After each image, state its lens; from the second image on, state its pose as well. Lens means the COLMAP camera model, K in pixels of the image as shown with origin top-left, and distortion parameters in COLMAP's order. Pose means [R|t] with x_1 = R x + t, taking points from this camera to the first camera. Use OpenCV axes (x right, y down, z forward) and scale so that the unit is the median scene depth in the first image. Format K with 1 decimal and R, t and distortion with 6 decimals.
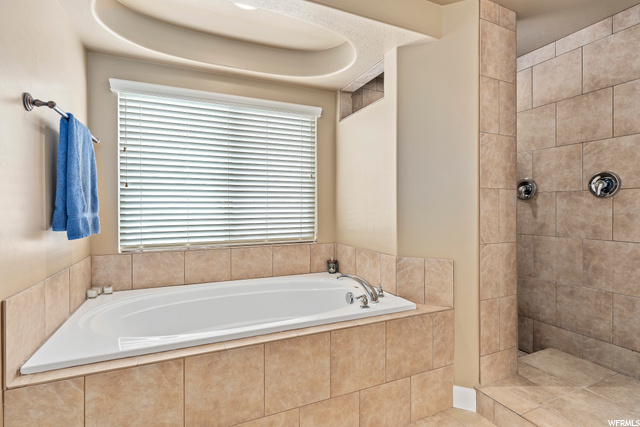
lens RADIAL K [[312.0, 0, 319.4], [0, 312.0, 209.0], [0, 0, 1]] dist [0.000806, 0.000297]
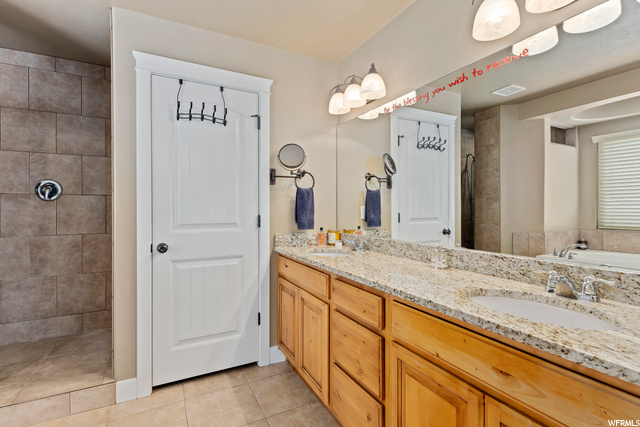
lens RADIAL K [[306.8, 0, 320.5], [0, 306.8, 210.4], [0, 0, 1]] dist [0.000003, 0.001735]
pose [[-0.063123, -0.004060, 0.997997, -0.358115], [0.003941, 0.999983, 0.004317, 0.000420], [-0.997998, 0.004206, -0.063106, 0.009252]]
